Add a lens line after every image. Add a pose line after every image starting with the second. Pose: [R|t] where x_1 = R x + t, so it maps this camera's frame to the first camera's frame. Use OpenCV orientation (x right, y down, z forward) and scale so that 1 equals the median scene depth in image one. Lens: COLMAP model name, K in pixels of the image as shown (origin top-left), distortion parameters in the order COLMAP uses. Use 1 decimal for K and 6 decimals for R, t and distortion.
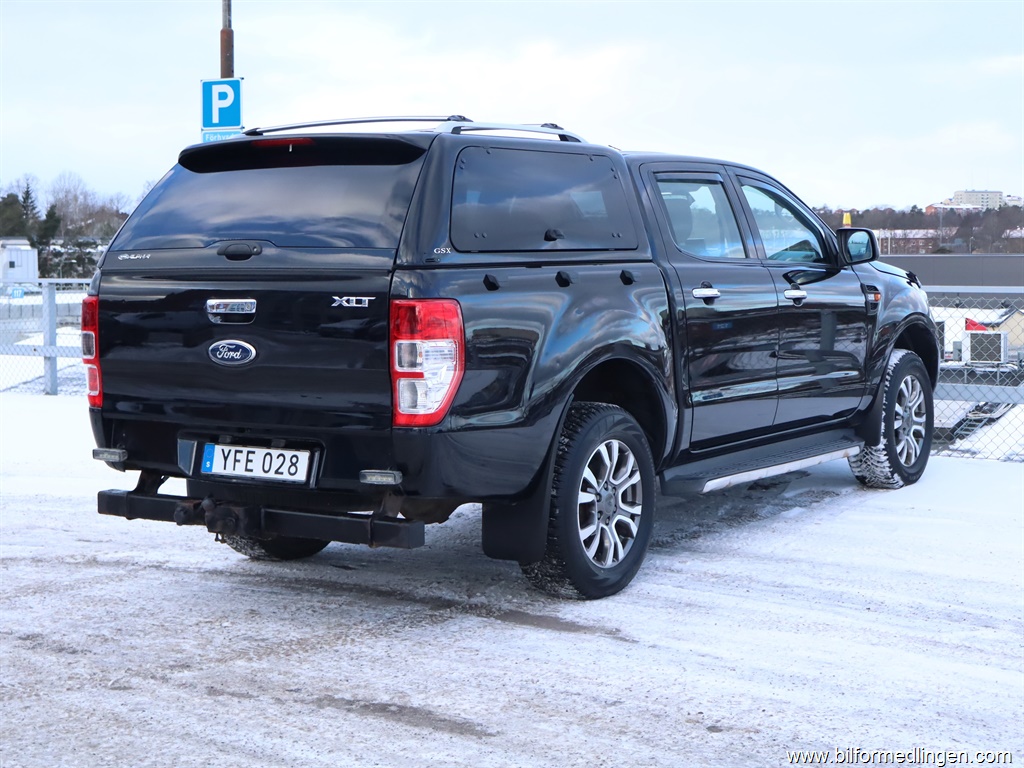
lens RADIAL K [[1693.3, 0, 508.0], [0, 1693.3, 385.4], [0, 0, 1]] dist [0.020989, 0.000000]
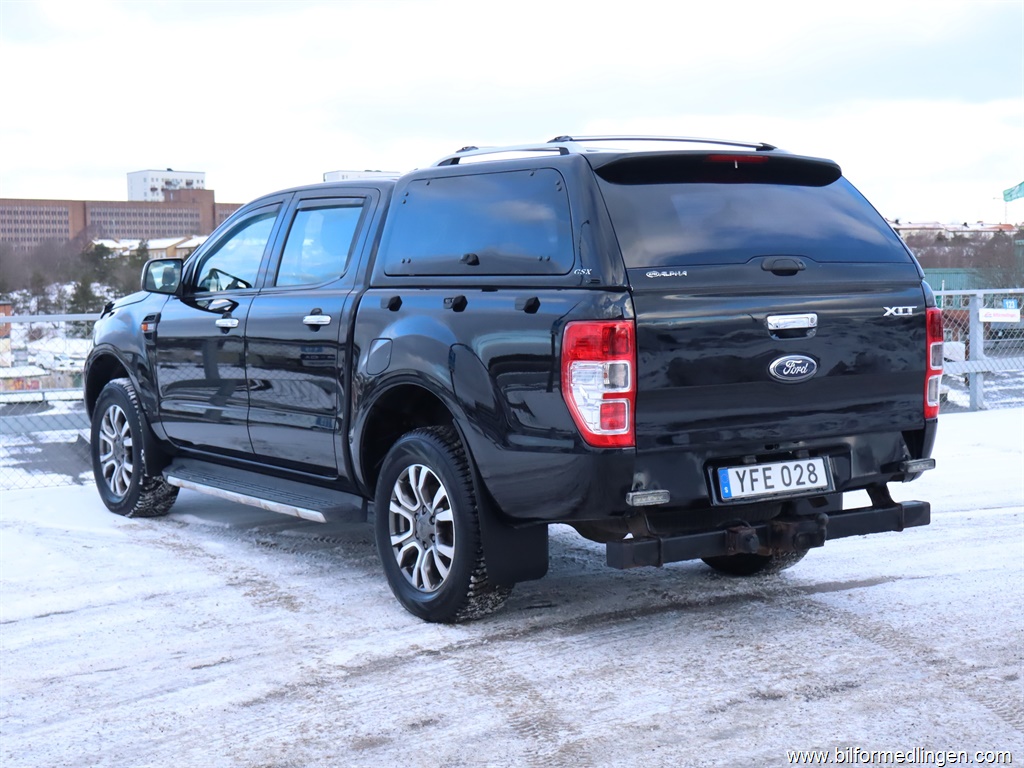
lens RADIAL K [[1693.3, 0, 513.0], [0, 1693.3, 381.3], [0, 0, 1]] dist [0.020989, 0.000000]
pose [[0.370870, -0.060957, 0.926682, -1.144365], [0.085531, 0.995845, 0.031276, -0.056584], [-0.924738, 0.067661, 0.374543, 0.774756]]
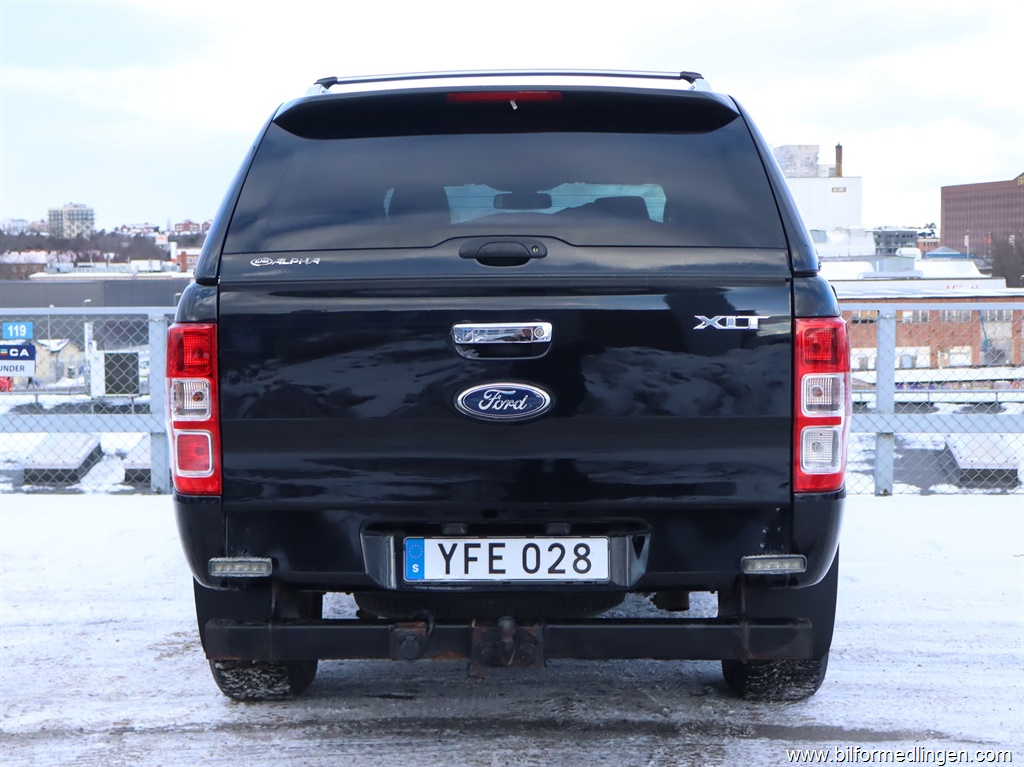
lens RADIAL K [[1822.0, 0, 504.4], [0, 1822.0, 424.3], [0, 0, 1]] dist [0.028780, 0.000000]
pose [[0.850432, -0.044094, 0.524234, -0.544294], [0.043128, 0.998971, 0.014060, -0.020204], [-0.524315, 0.010652, 0.851458, 0.373430]]
